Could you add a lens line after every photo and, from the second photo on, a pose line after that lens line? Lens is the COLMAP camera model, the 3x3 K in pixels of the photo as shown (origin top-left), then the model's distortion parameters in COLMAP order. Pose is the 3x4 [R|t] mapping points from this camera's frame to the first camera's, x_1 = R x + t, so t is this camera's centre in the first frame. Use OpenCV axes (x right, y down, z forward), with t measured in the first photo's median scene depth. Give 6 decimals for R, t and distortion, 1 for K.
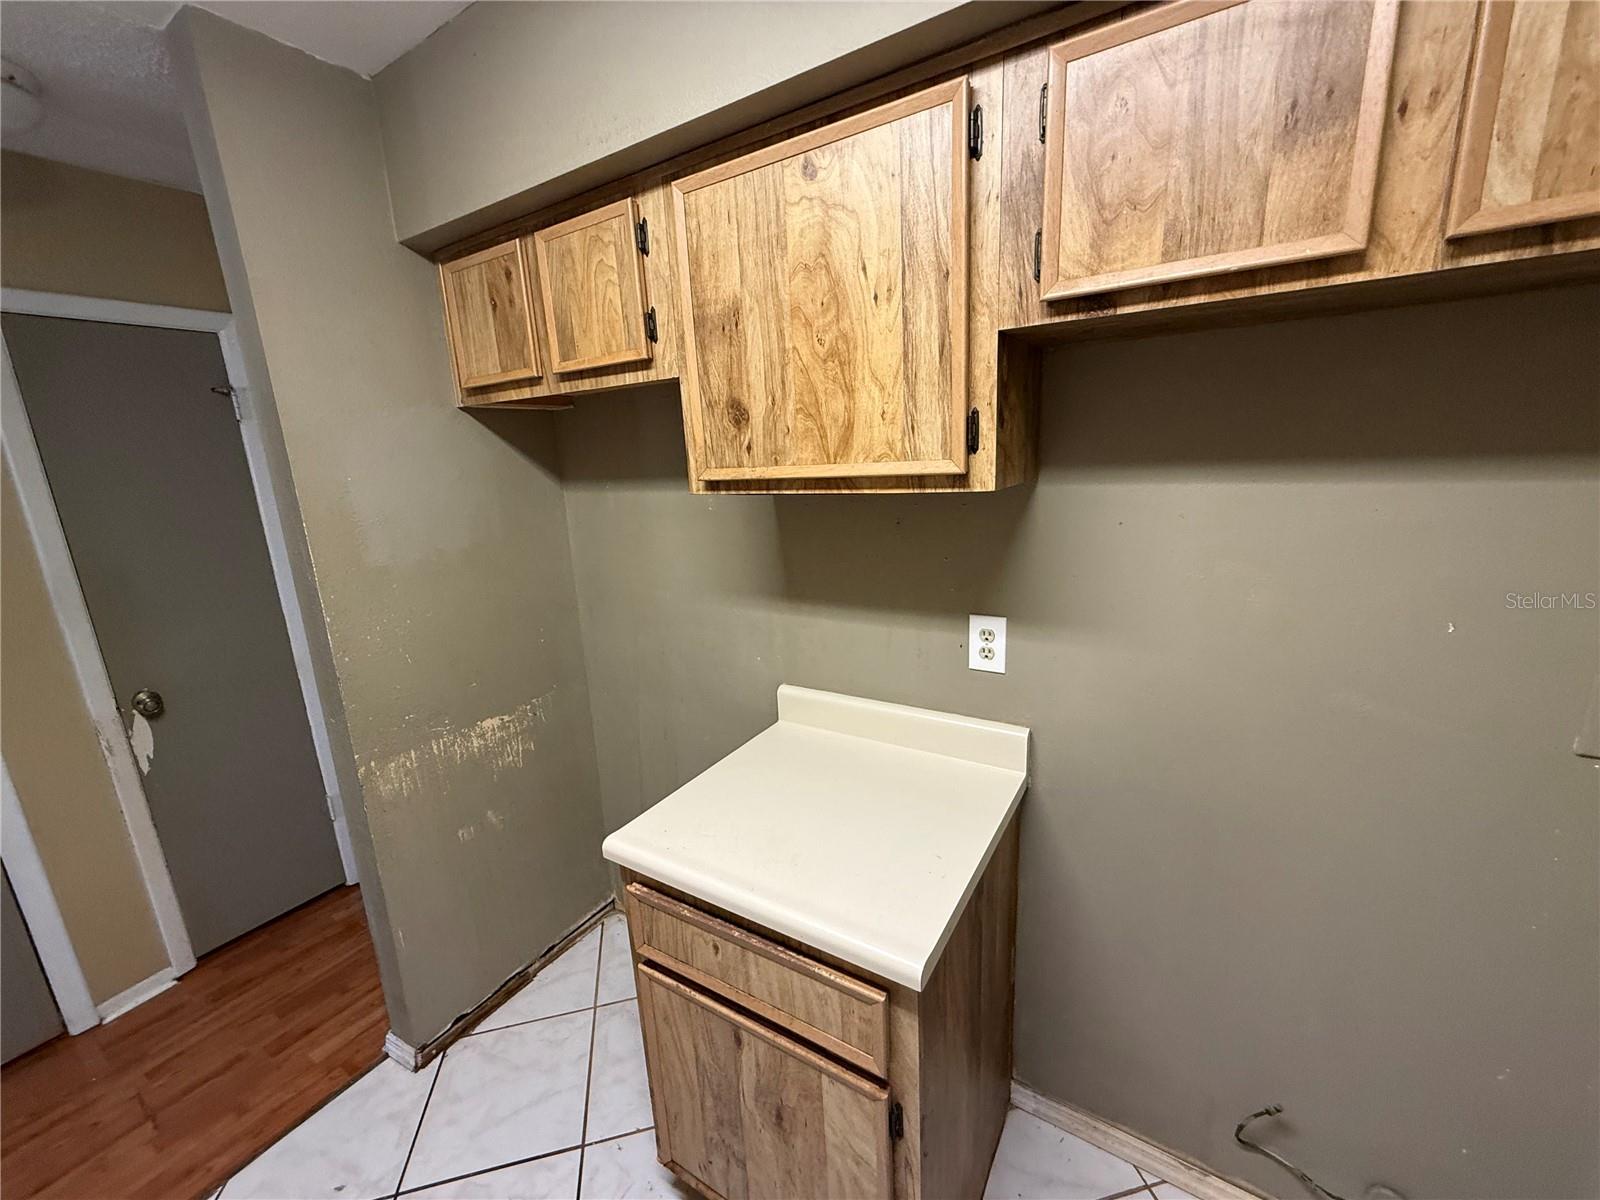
lens RADIAL K [[638.0, 0, 795.5], [0, 638.0, 600.4], [0, 0, 1]] dist [-0.001343, -0.000116]
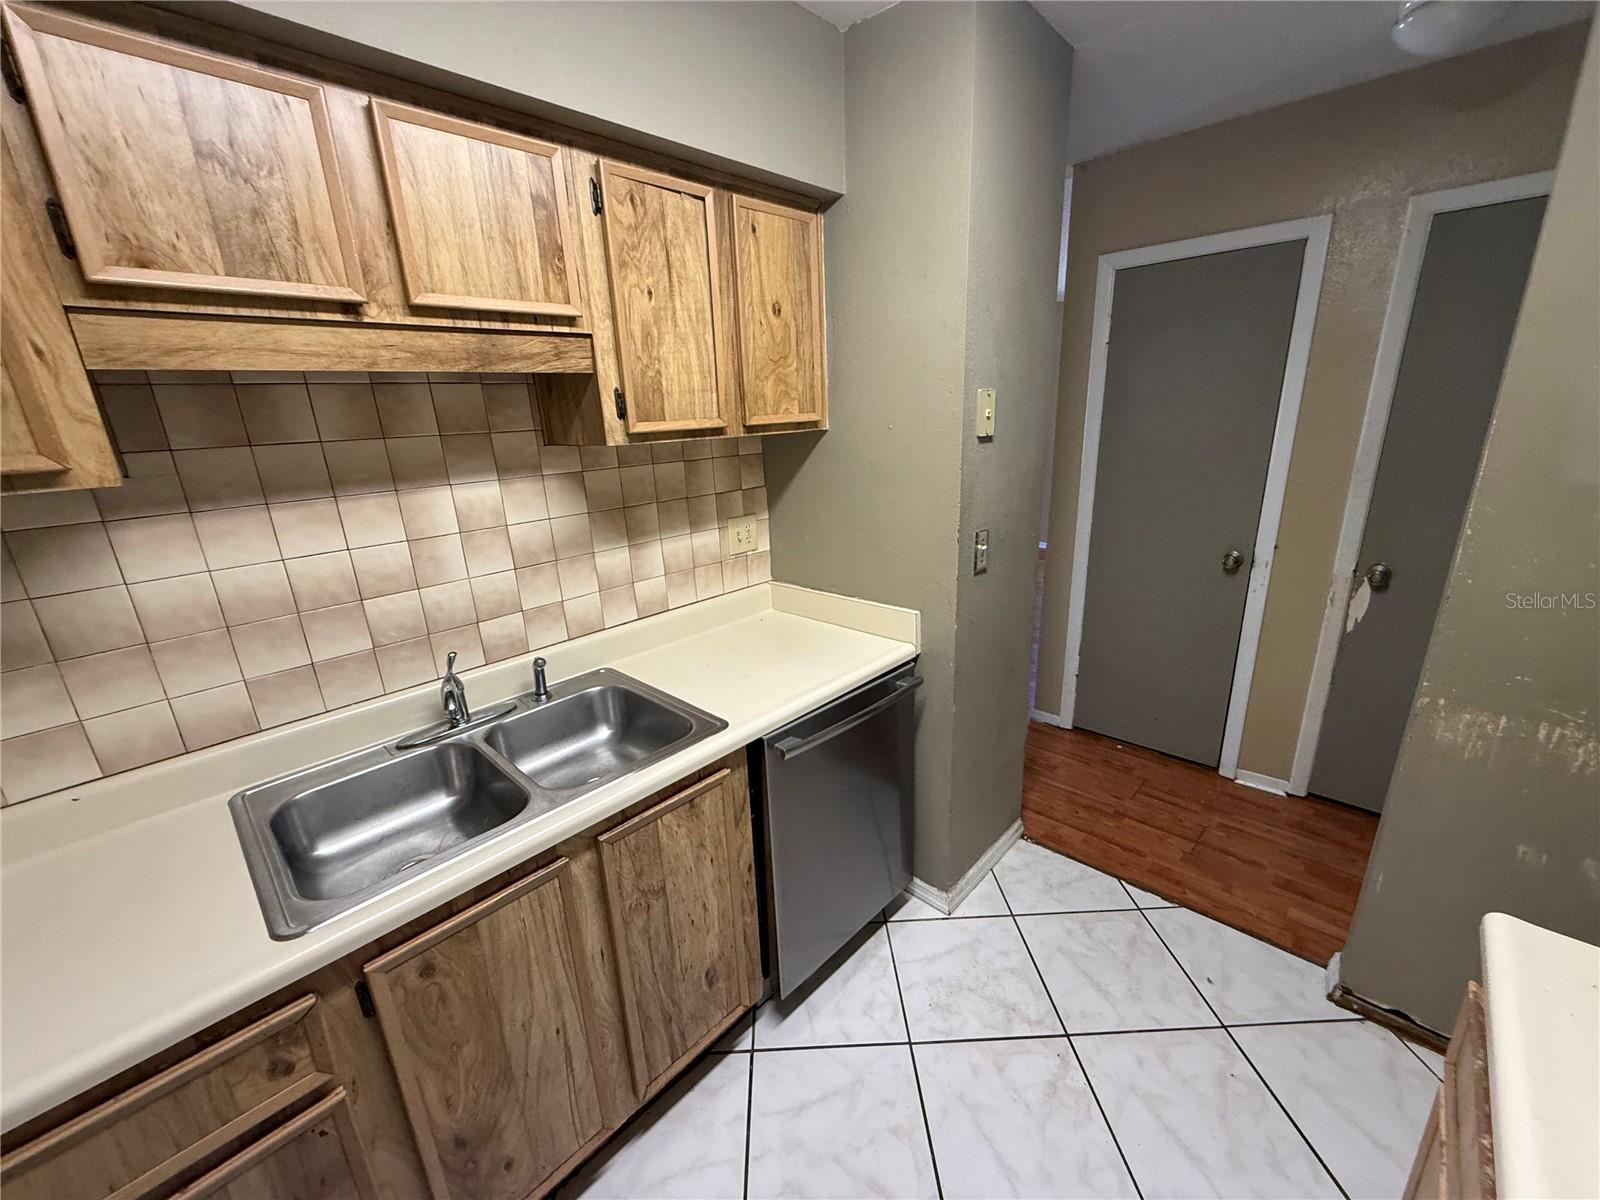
lens RADIAL K [[638.0, 0, 797.3], [0, 638.0, 603.5], [0, 0, 1]] dist [-0.001343, -0.000116]
pose [[-0.199017, 0.340762, -0.918844, 0.241874], [-0.172453, 0.910790, 0.375128, -0.039594], [0.964703, 0.233114, -0.122497, 0.173550]]
